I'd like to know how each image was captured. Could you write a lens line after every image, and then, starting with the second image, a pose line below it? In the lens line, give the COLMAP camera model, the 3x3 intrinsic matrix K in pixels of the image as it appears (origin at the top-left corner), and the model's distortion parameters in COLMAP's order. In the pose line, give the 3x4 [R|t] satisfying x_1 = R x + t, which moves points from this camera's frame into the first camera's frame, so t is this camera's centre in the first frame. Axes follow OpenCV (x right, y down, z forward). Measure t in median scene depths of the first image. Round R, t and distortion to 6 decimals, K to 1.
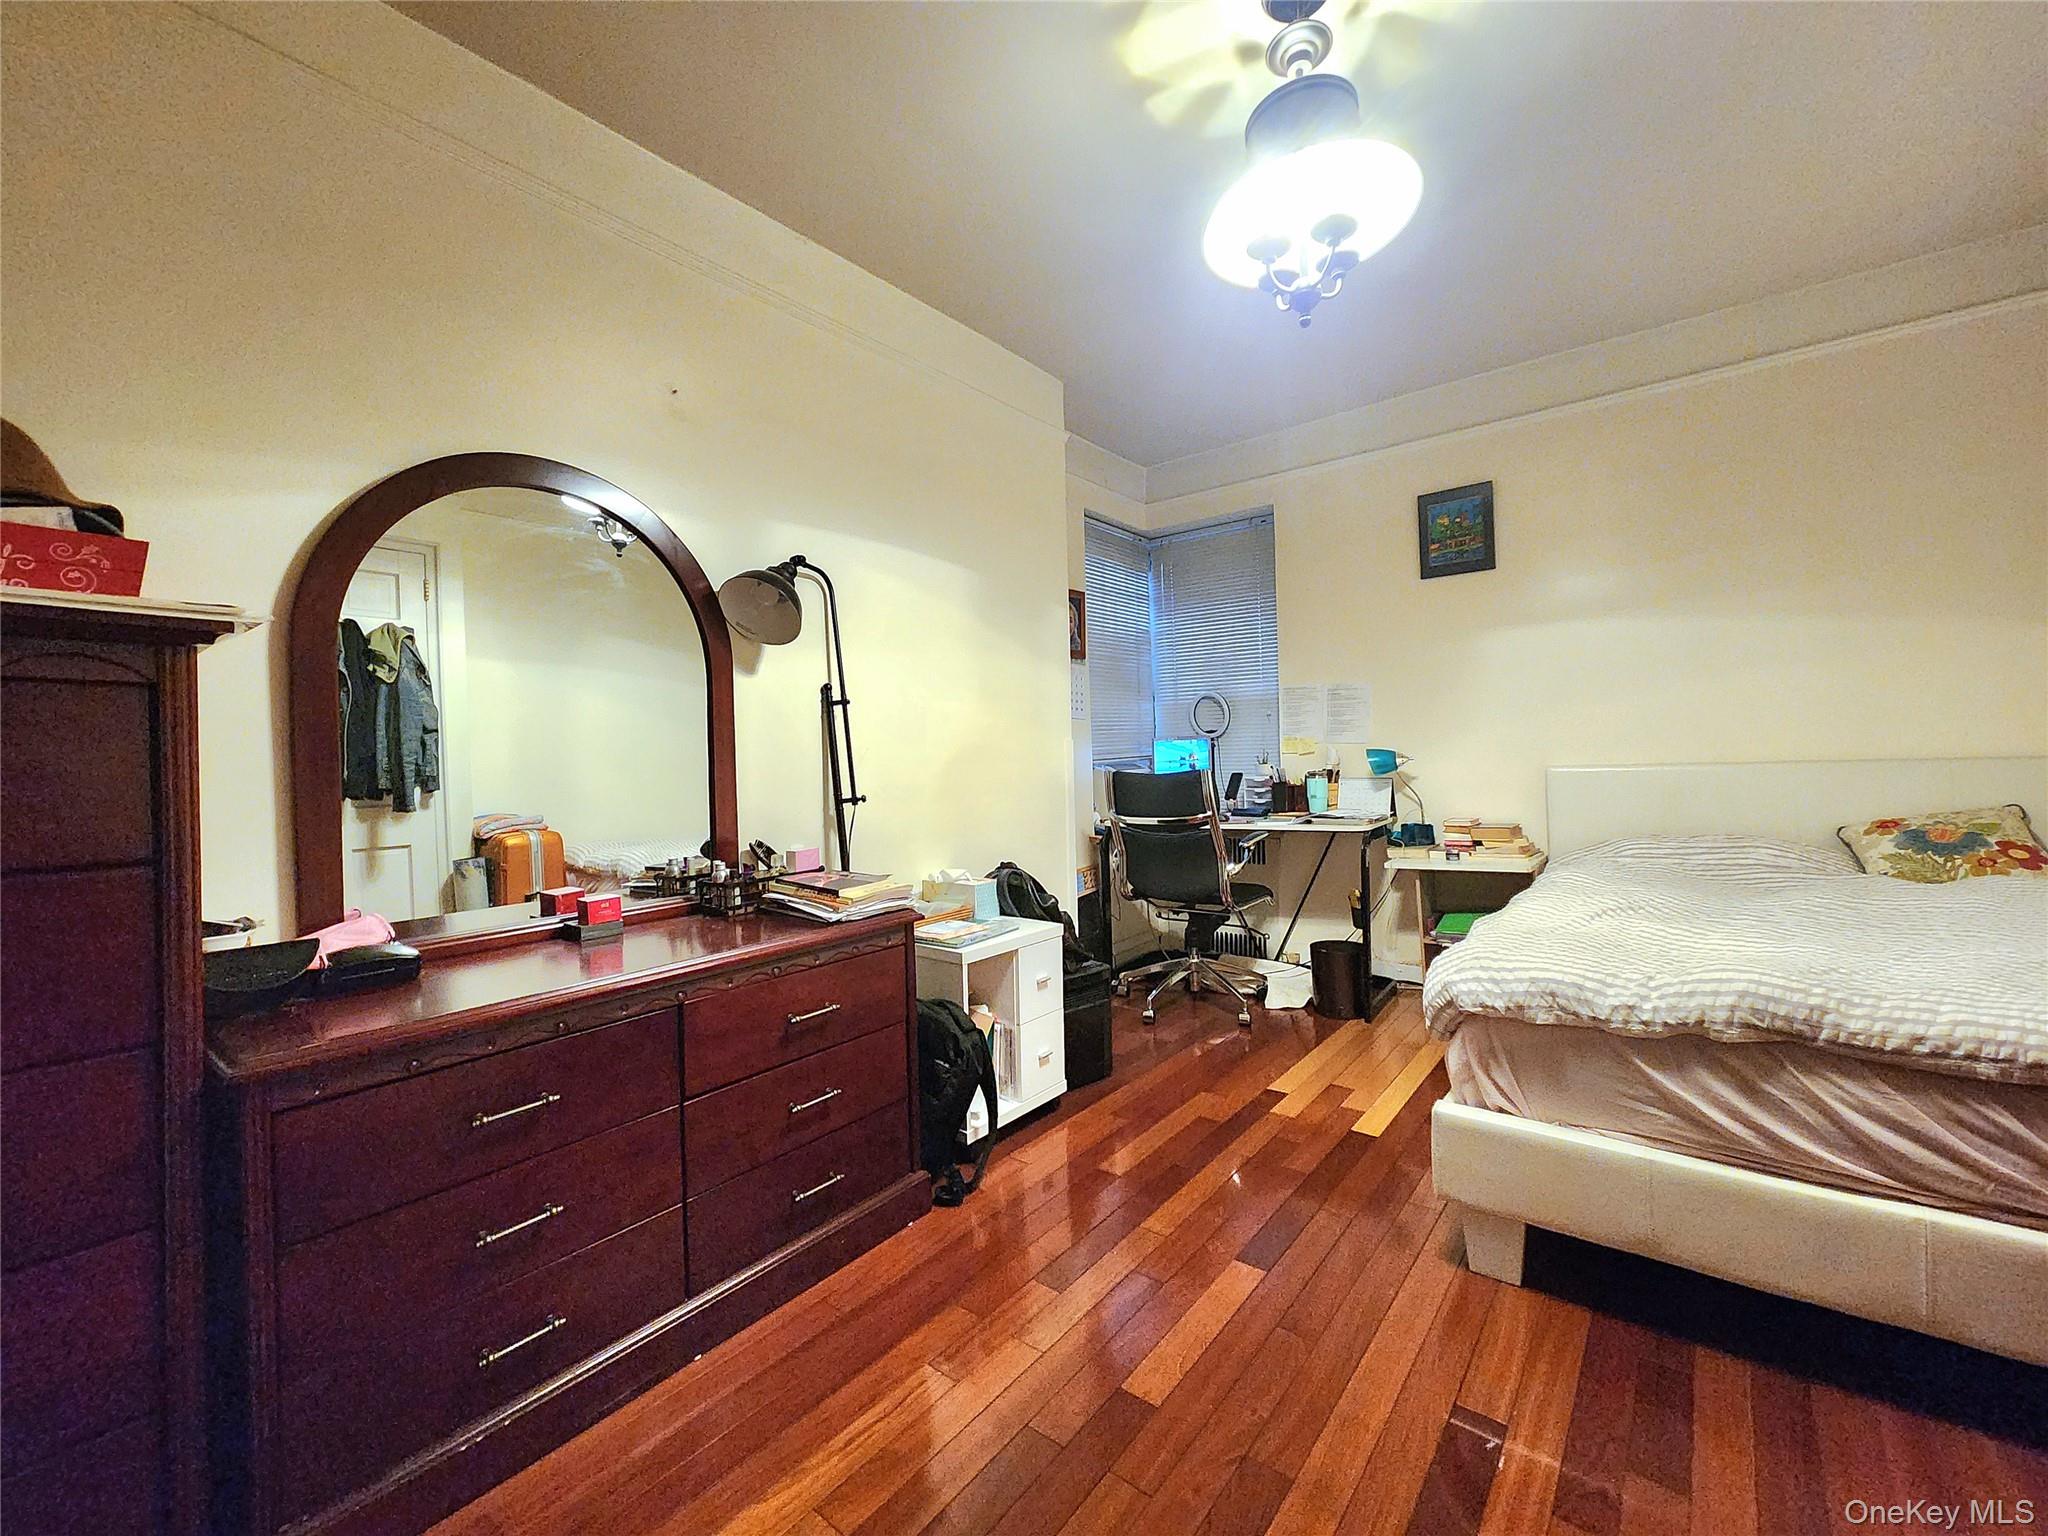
lens RADIAL K [[836.3, 0, 1011.1], [0, 836.3, 755.8], [0, 0, 1]] dist [0.000064, 0.000676]
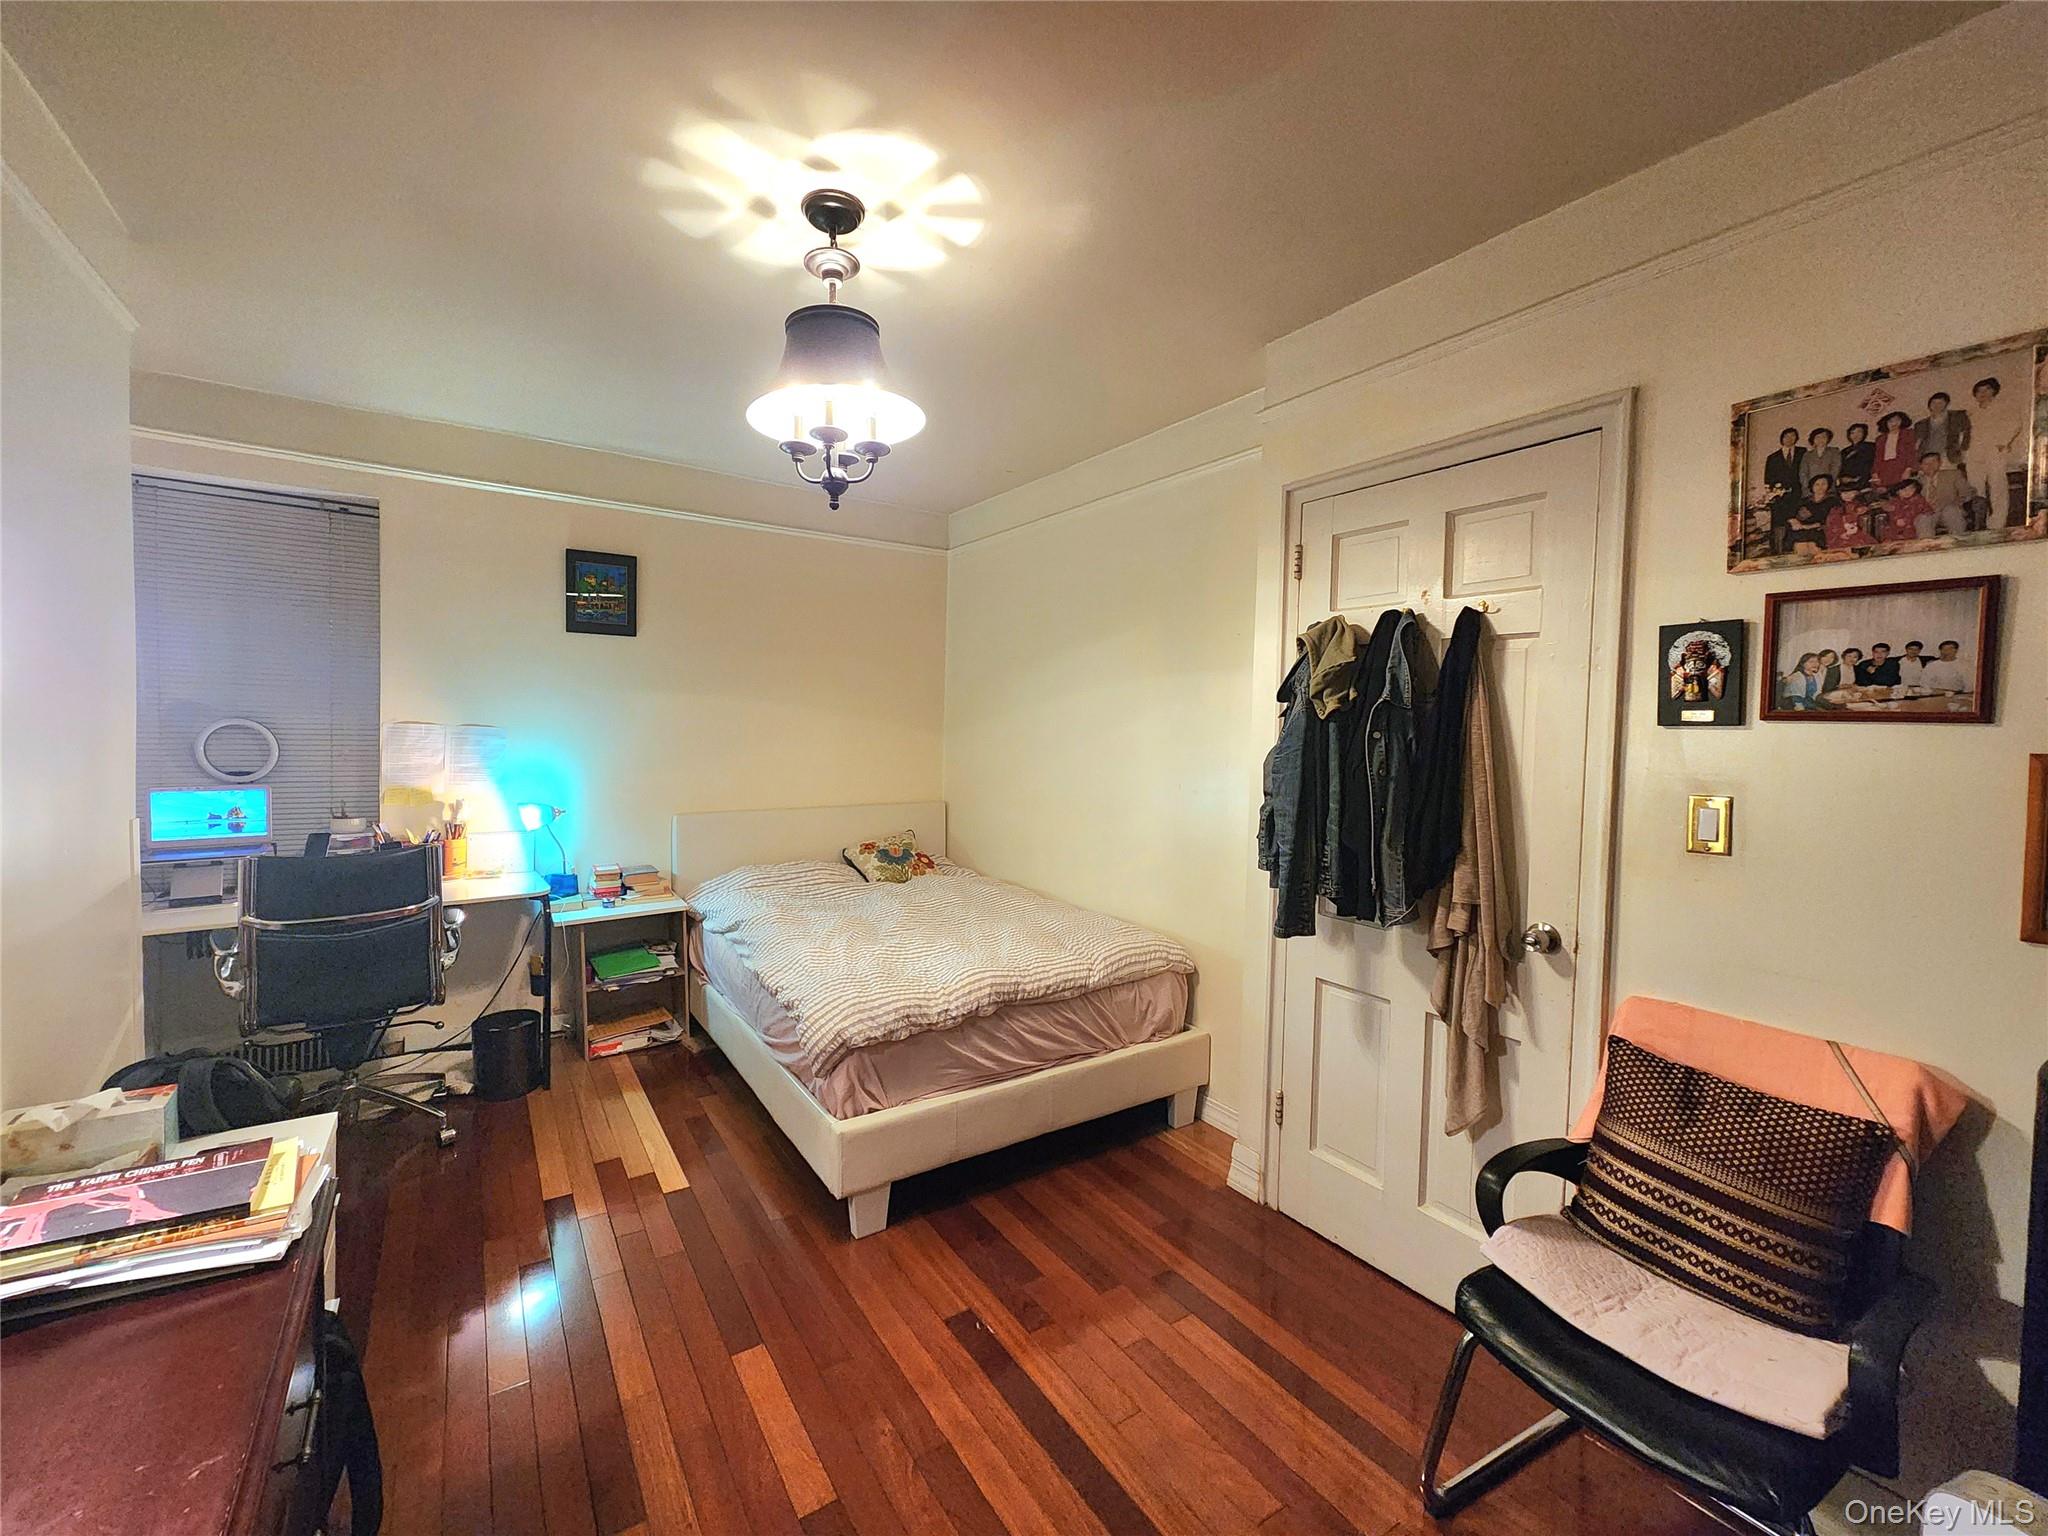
lens RADIAL K [[836.3, 0, 1011.1], [0, 836.3, 755.8], [0, 0, 1]] dist [0.000064, 0.000676]
pose [[0.294165, 0.000549, 0.955755, -0.610707], [-0.027703, 0.999585, 0.007953, -0.163339], [-0.955353, -0.028817, 0.294058, 0.361511]]
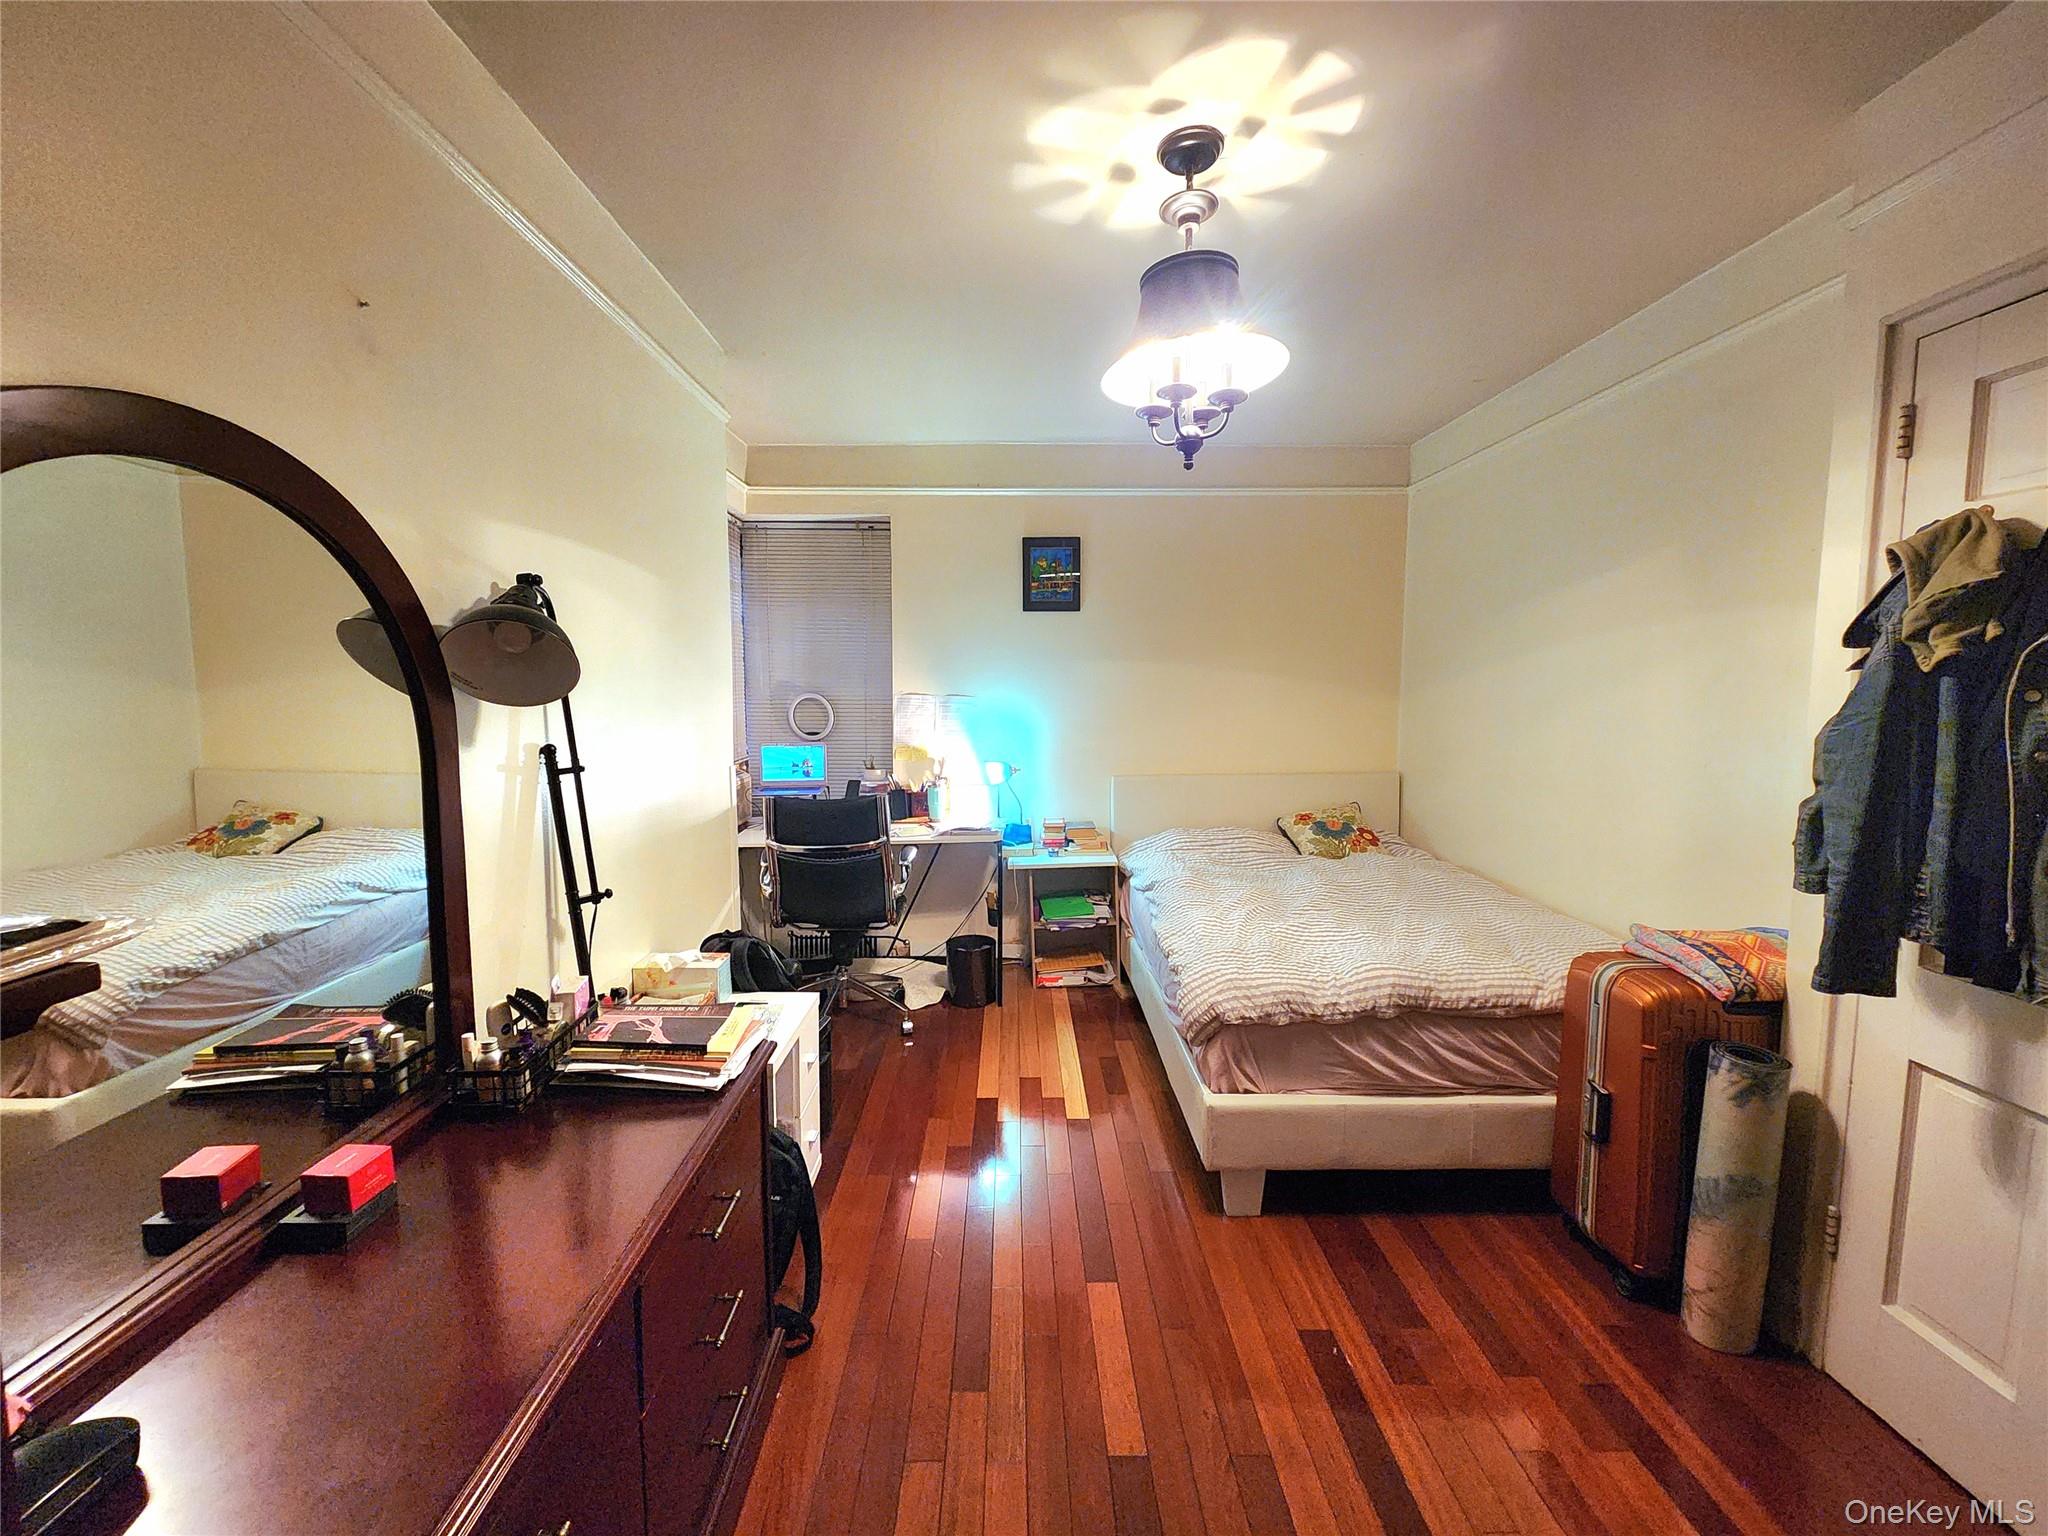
lens RADIAL K [[836.3, 0, 1011.1], [0, 836.3, 755.8], [0, 0, 1]] dist [0.000064, 0.000676]
pose [[0.770919, -0.028454, 0.636298, -0.493484], [-0.019180, 0.997511, 0.067845, -0.177020], [-0.636645, -0.064507, 0.768454, 0.230872]]
